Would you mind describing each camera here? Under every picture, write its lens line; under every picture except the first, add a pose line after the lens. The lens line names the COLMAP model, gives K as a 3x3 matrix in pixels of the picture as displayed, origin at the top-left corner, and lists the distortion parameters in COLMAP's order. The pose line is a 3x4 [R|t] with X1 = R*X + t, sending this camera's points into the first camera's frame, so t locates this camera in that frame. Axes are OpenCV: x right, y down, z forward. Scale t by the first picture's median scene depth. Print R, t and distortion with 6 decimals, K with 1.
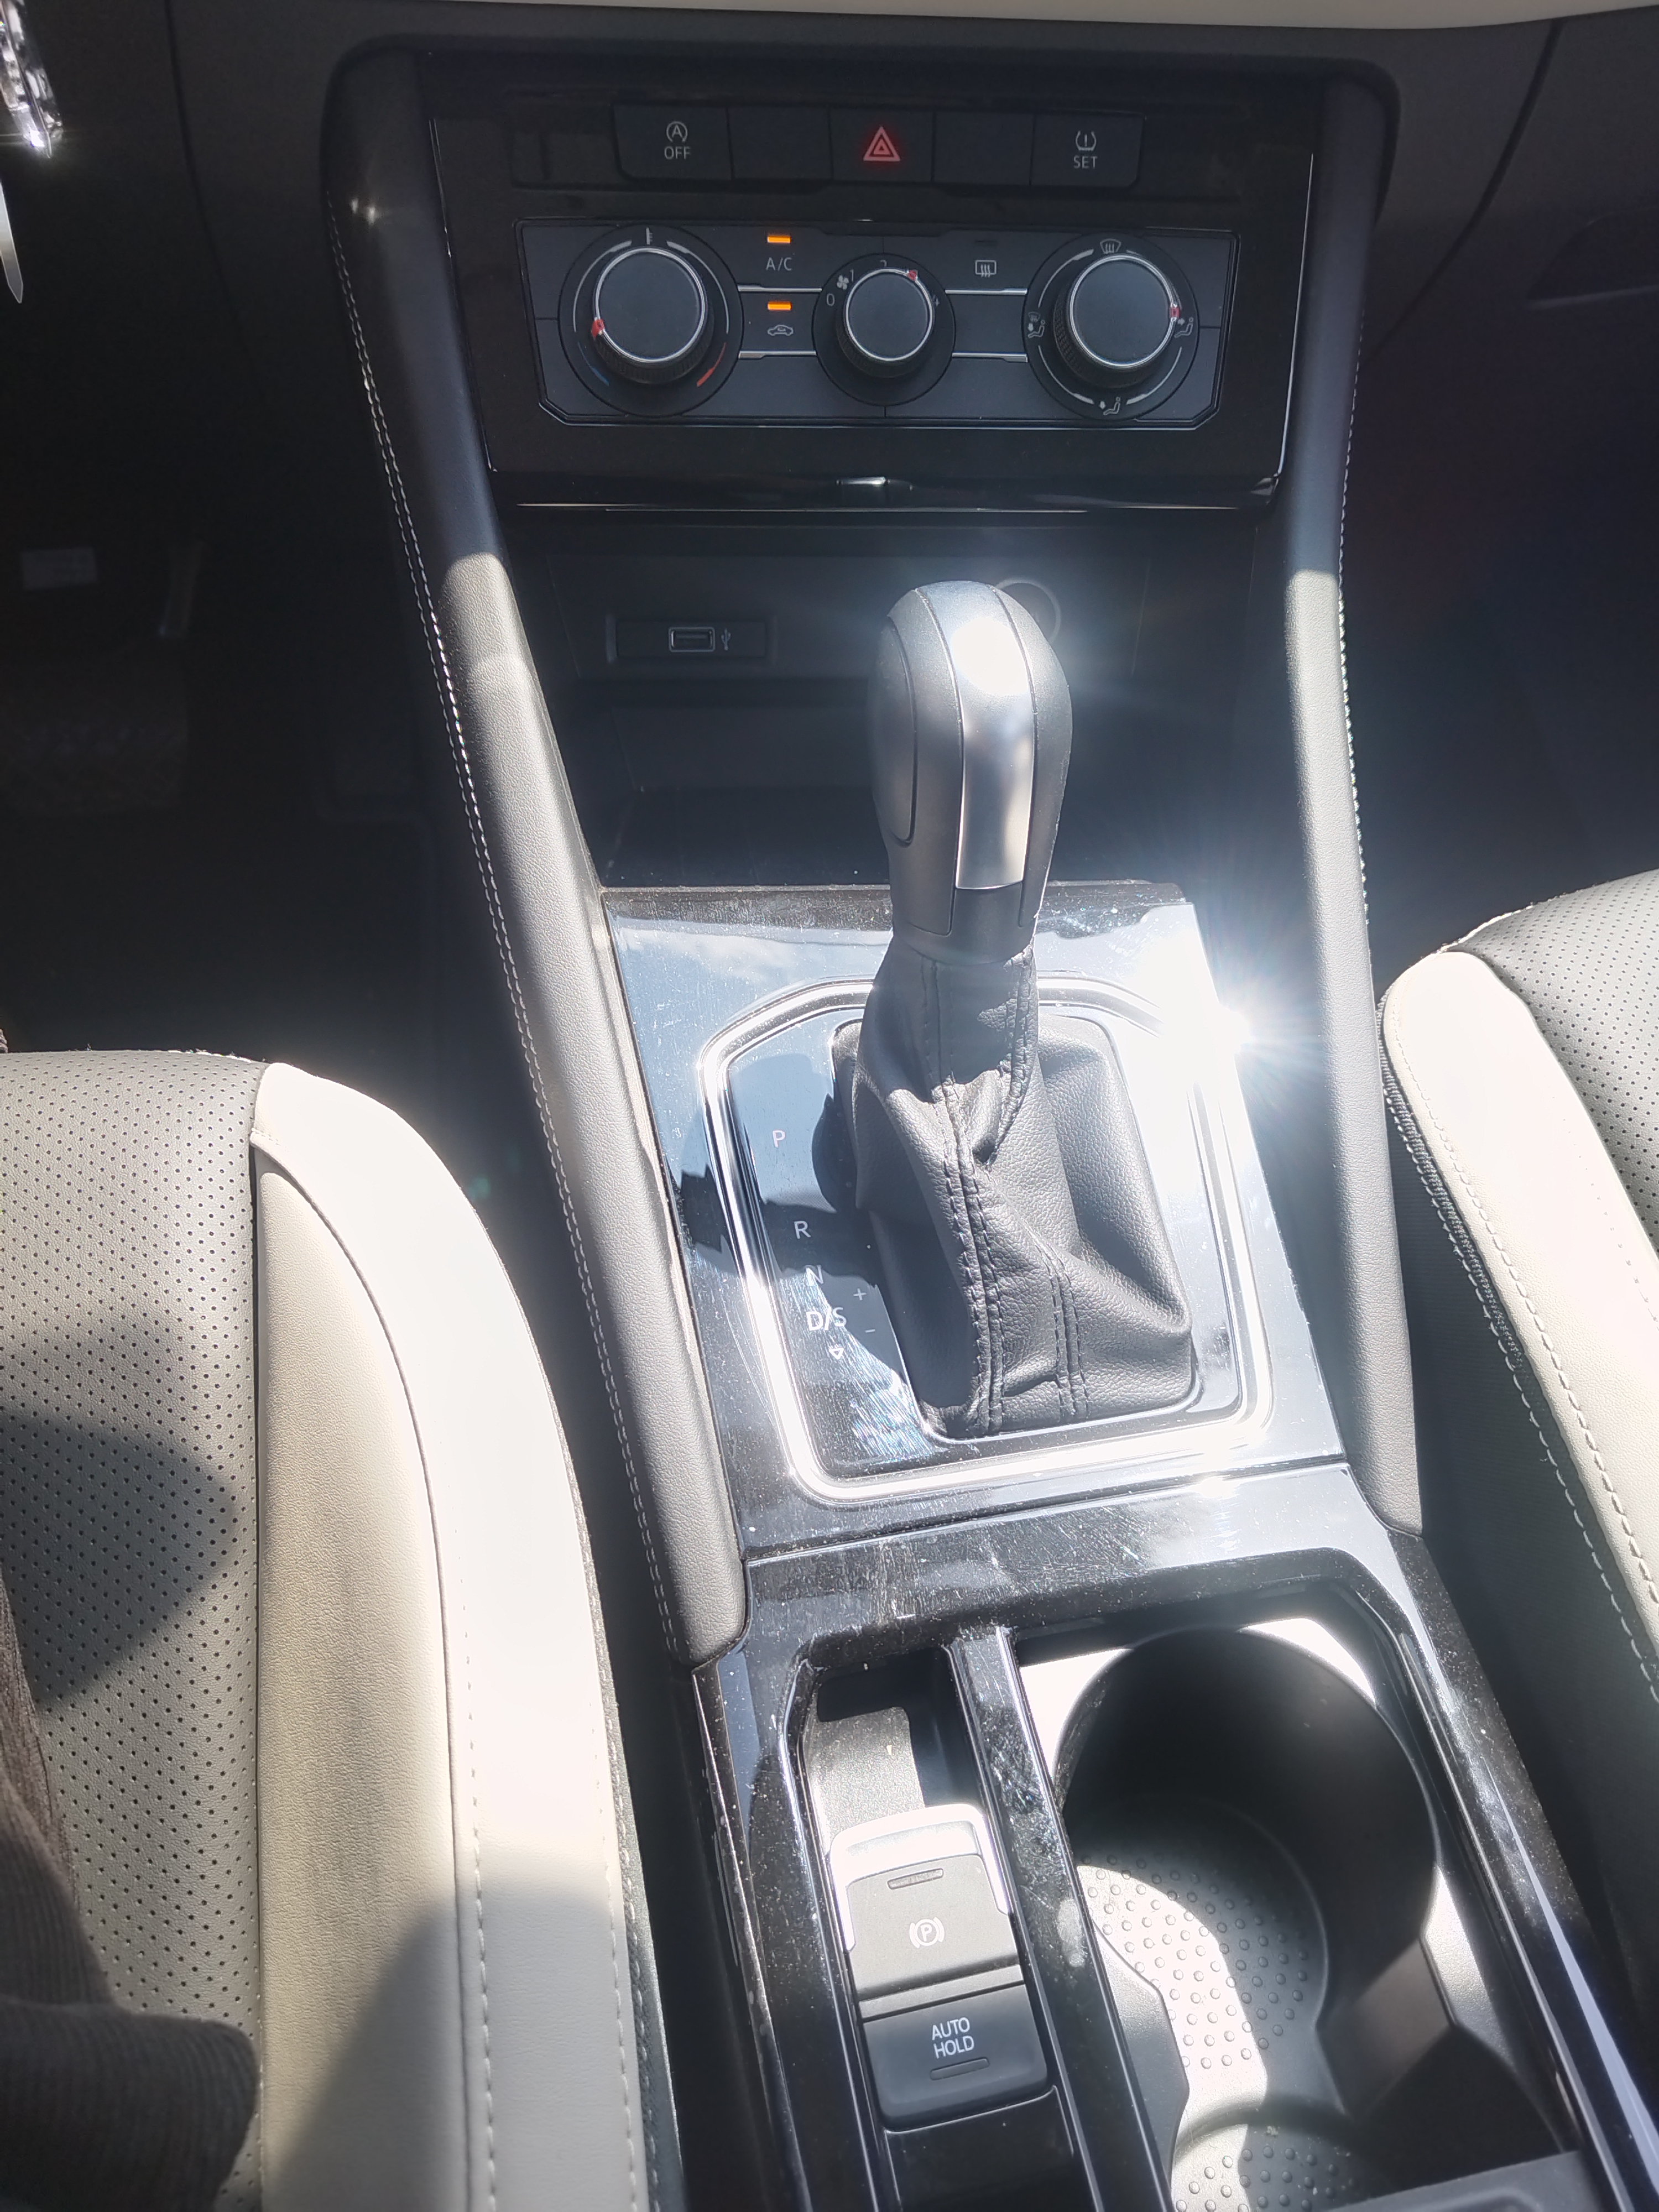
lens RADIAL K [[1711.1, 0, 823.6], [0, 1711.1, 1118.5], [0, 0, 1]] dist [0.041758, -0.041517]
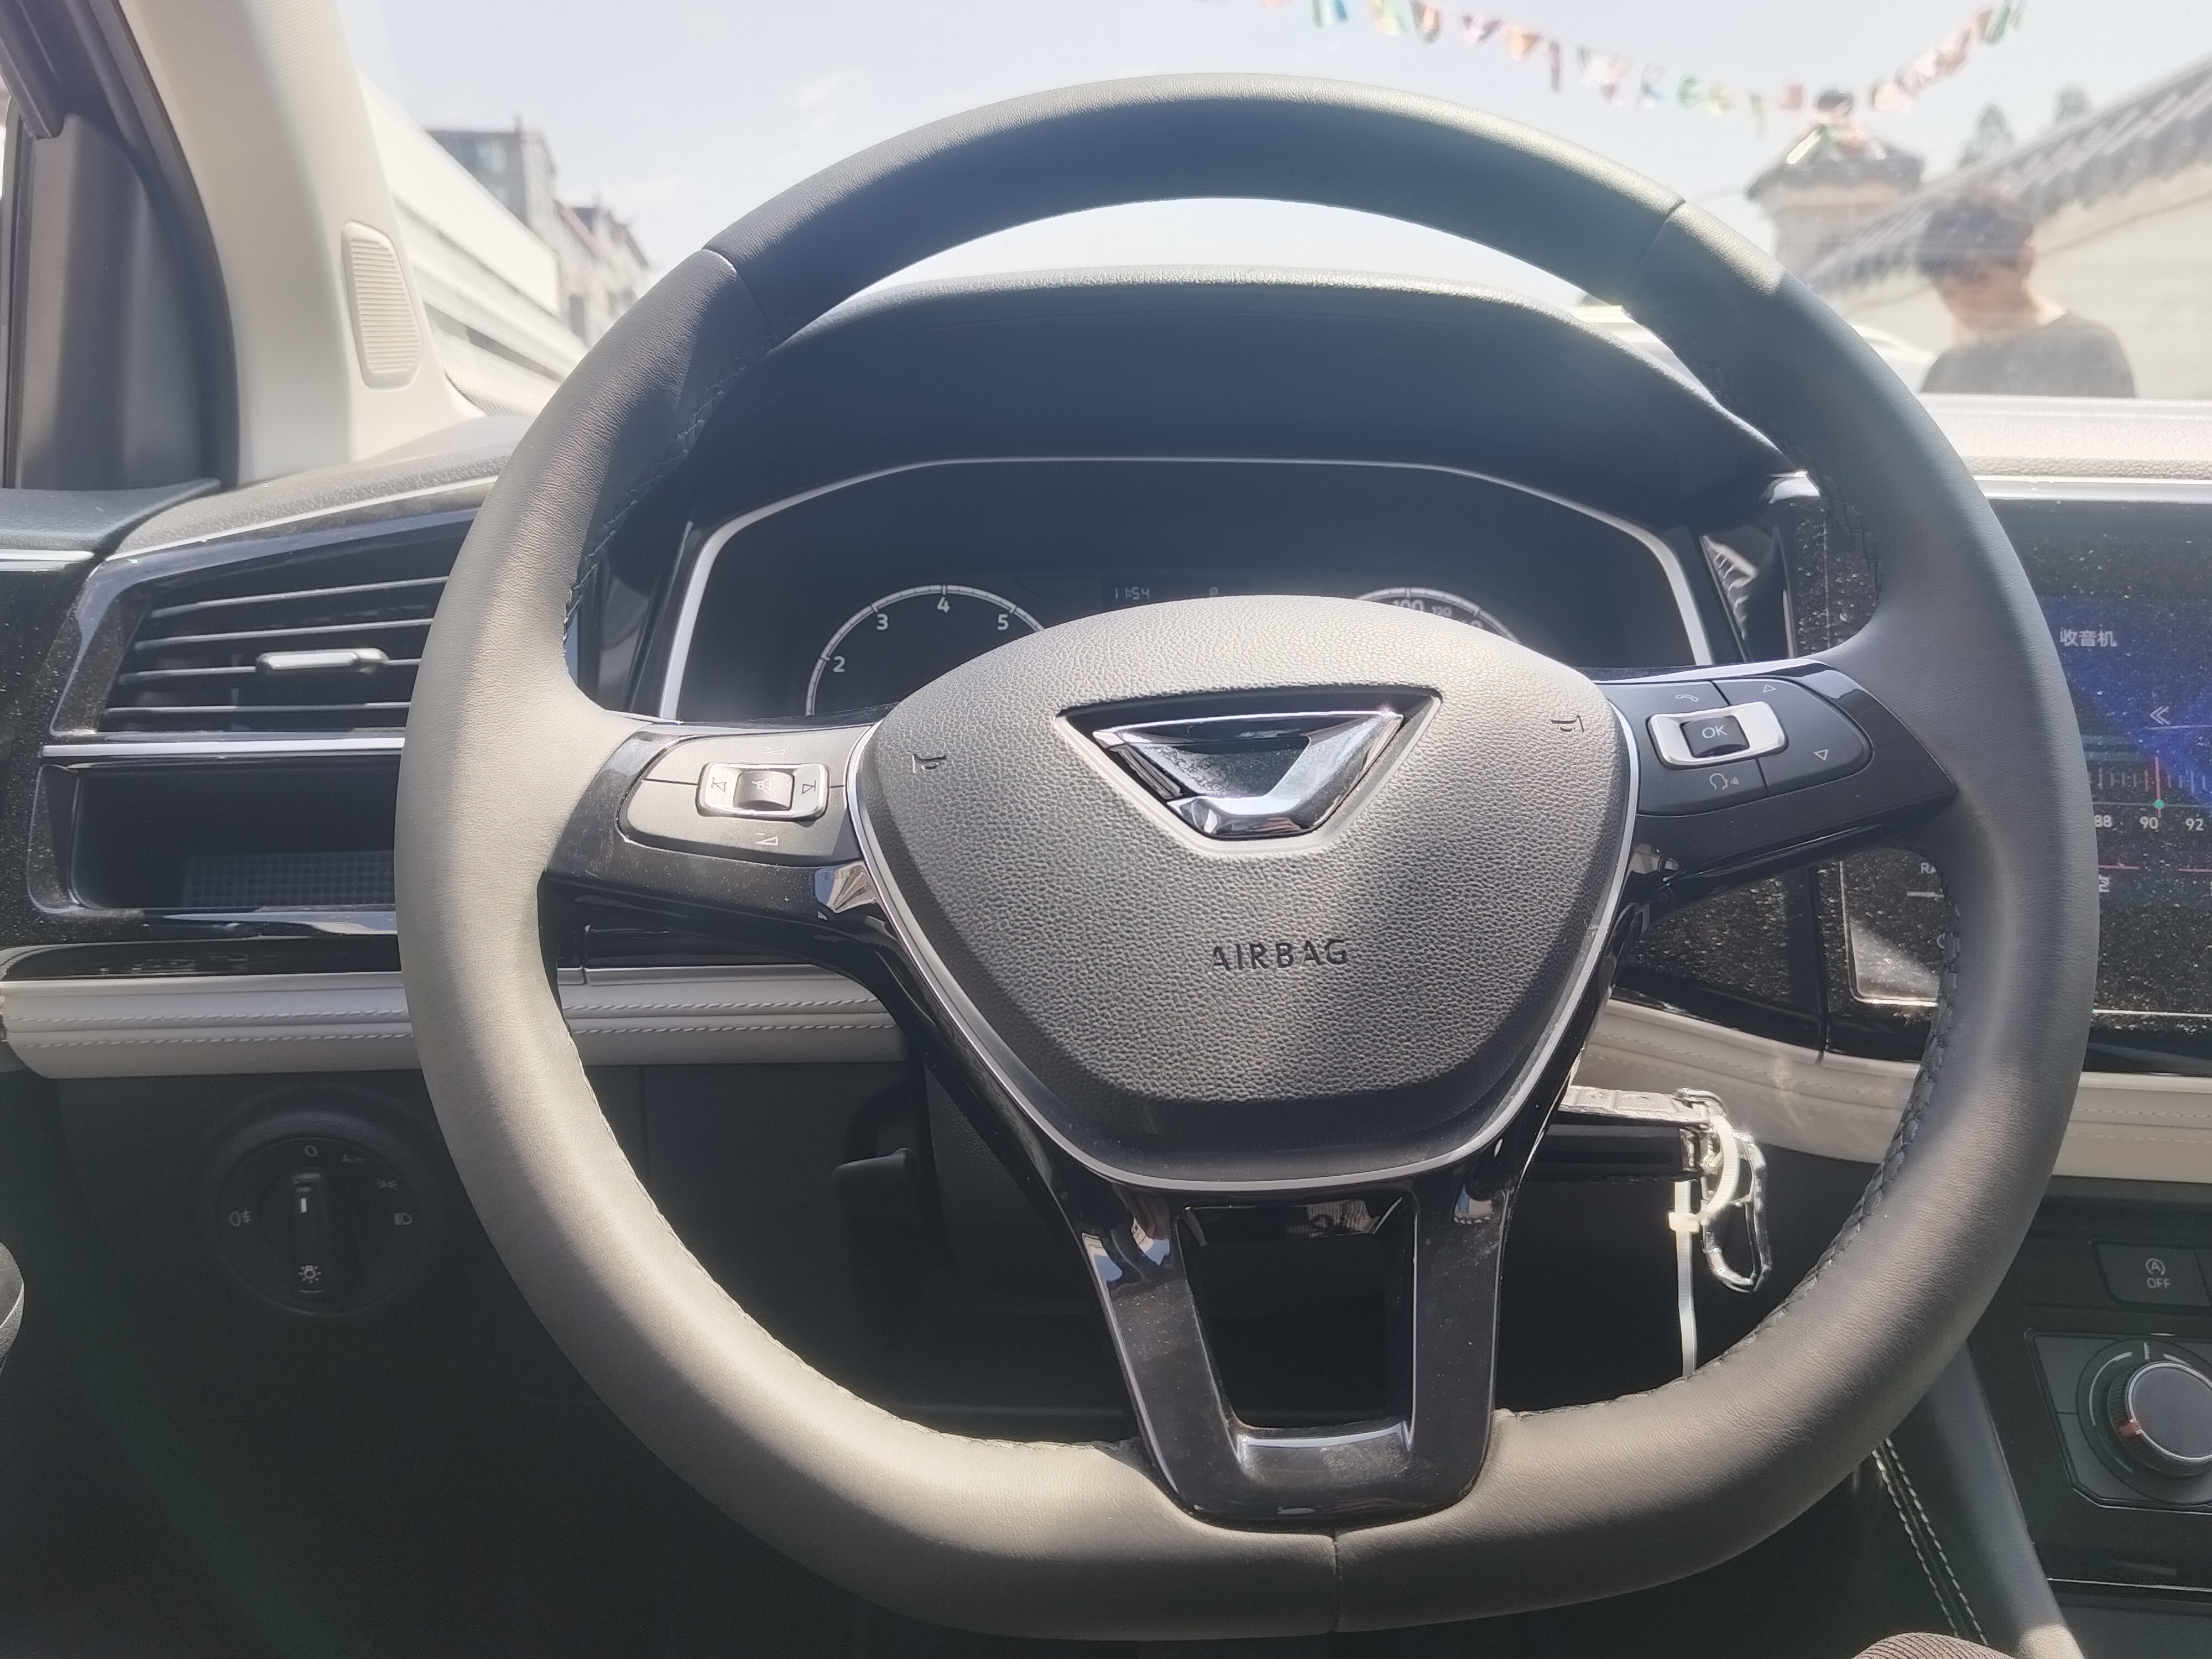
lens RADIAL K [[1711.1, 0, 1106.2], [0, 1711.1, 810.0], [0, 0, 1]] dist [0.041758, -0.041517]
pose [[0.985995, 0.007571, -0.166605, -0.608576], [-0.107221, 0.793937, -0.598472, -0.023278], [0.127743, 0.607953, 0.783629, -0.234479]]
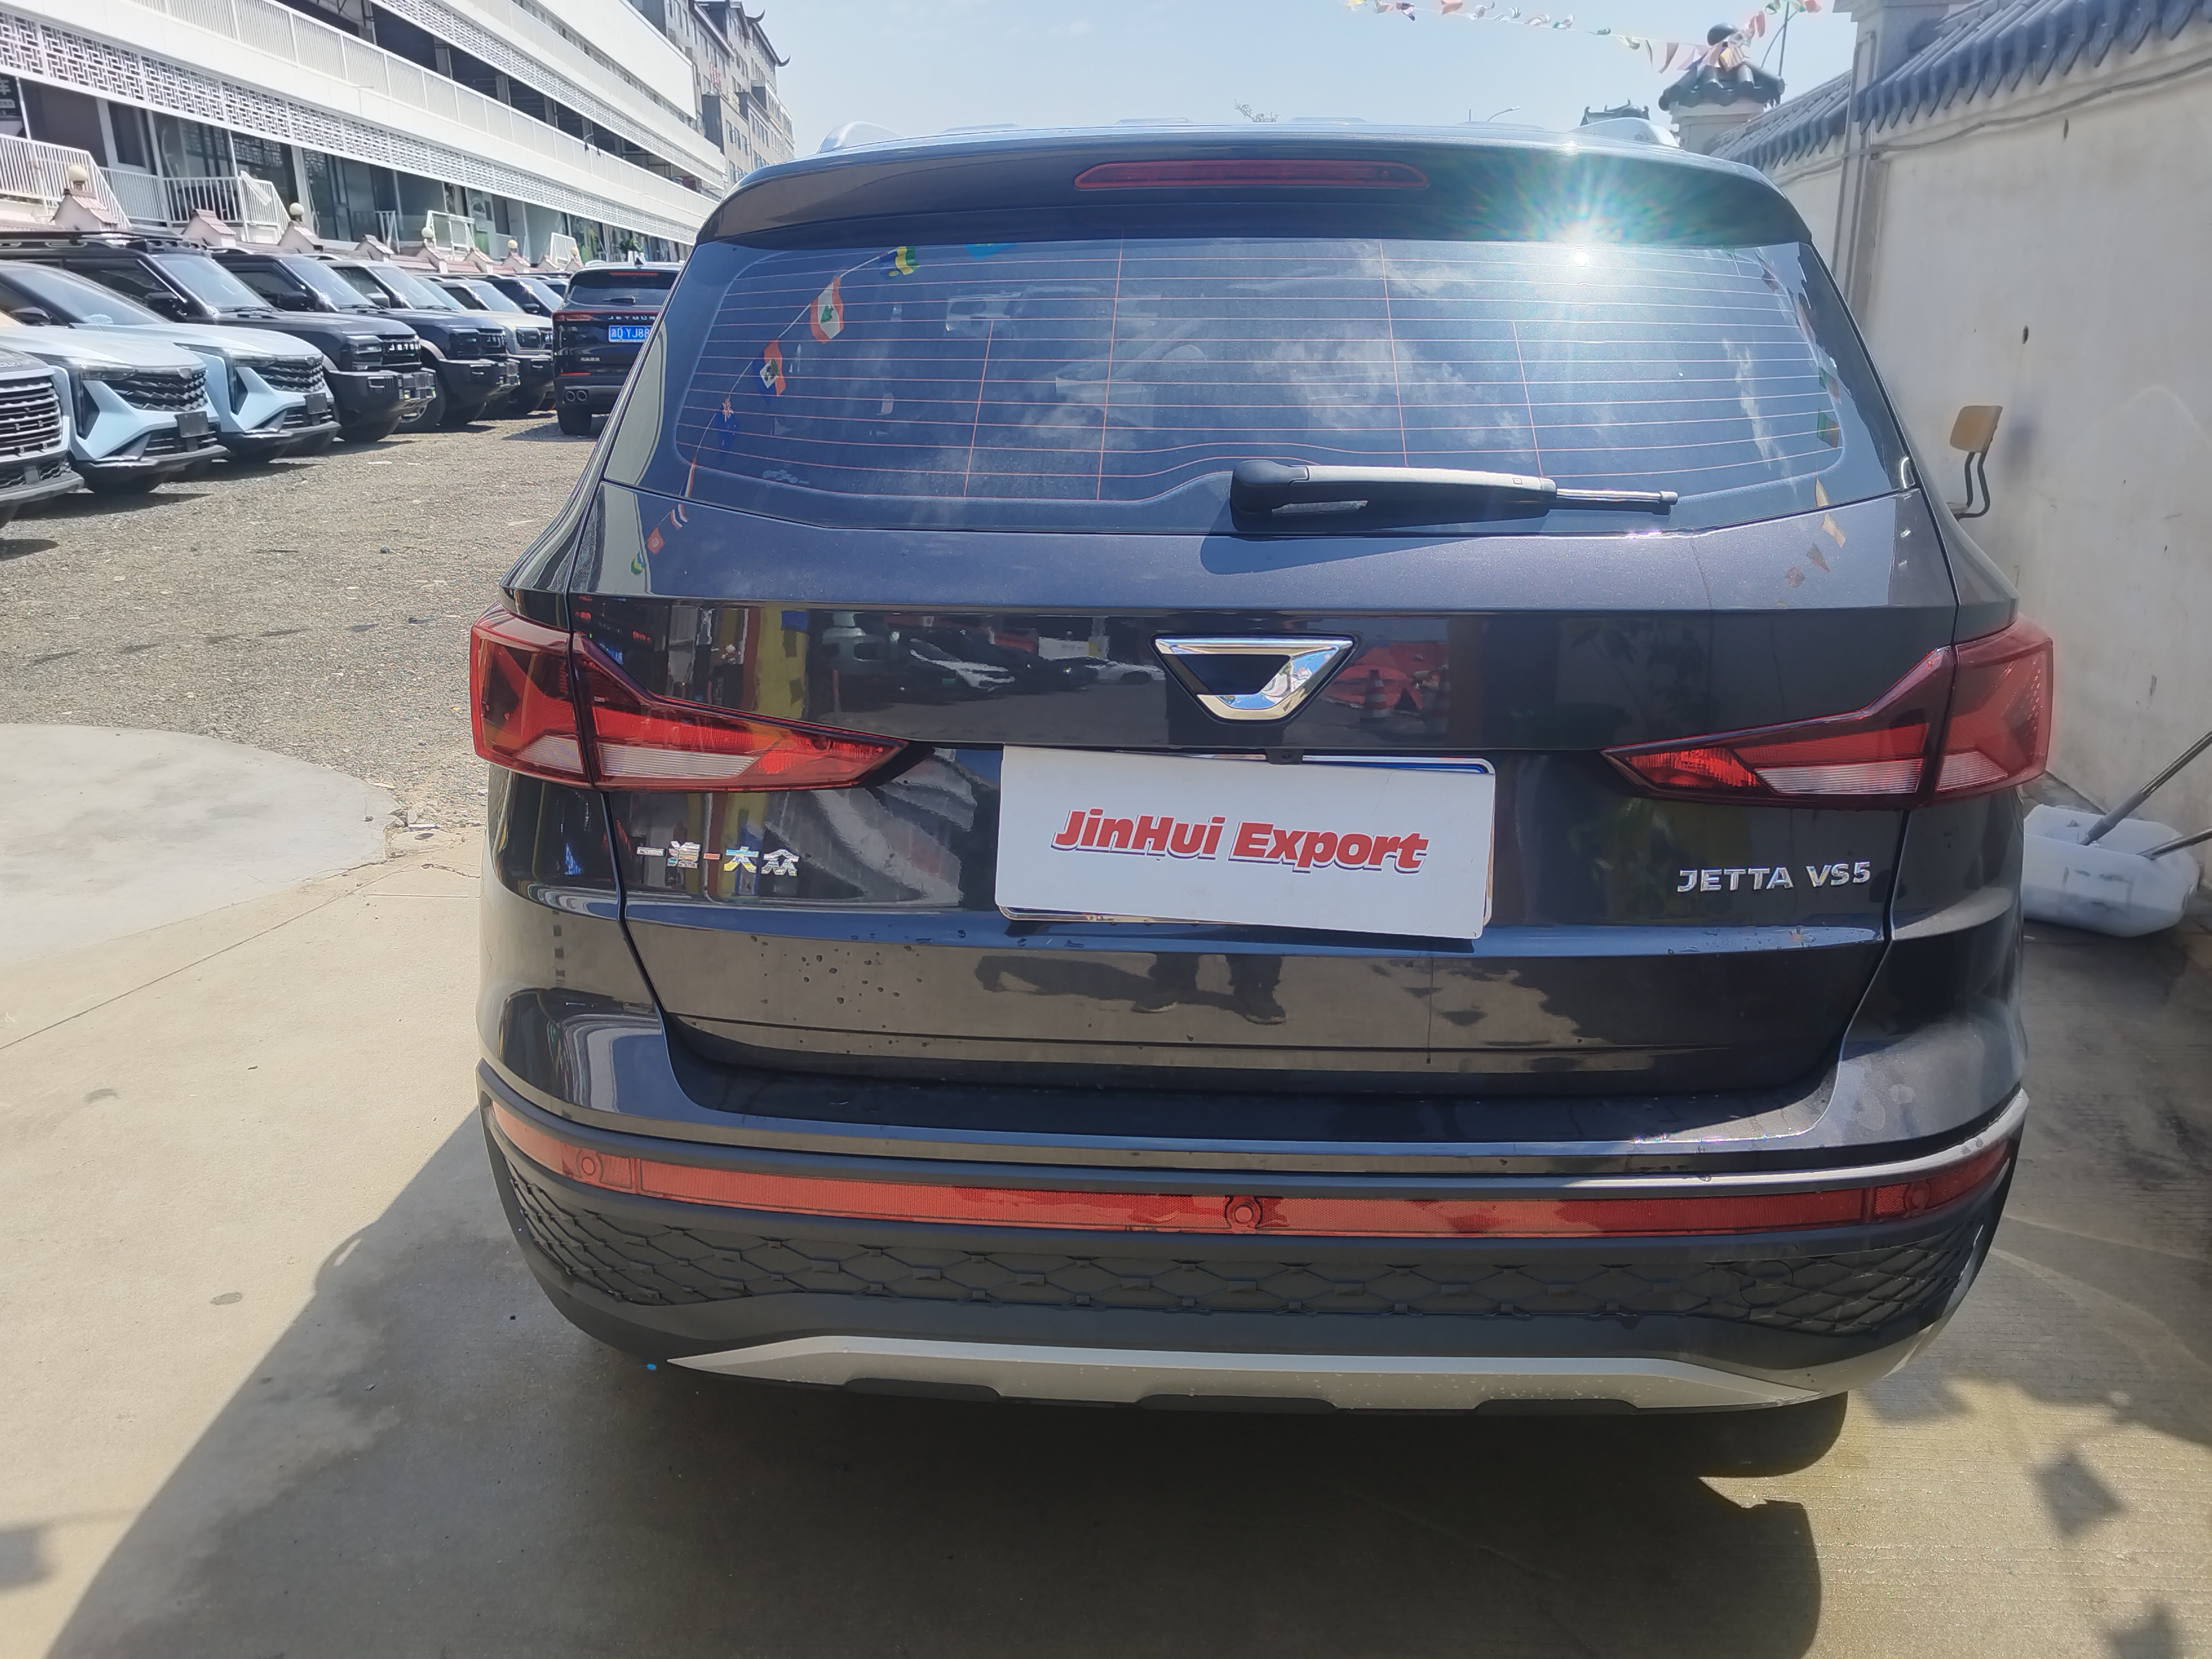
lens RADIAL K [[1711.1, 0, 1112.4], [0, 1711.1, 838.0], [0, 0, 1]] dist [0.041758, -0.041517]
pose [[0.970469, 0.036744, -0.238409, 1.289080], [-0.151811, 0.861097, -0.485248, 3.805941], [0.187464, 0.507111, 0.841246, -4.456137]]
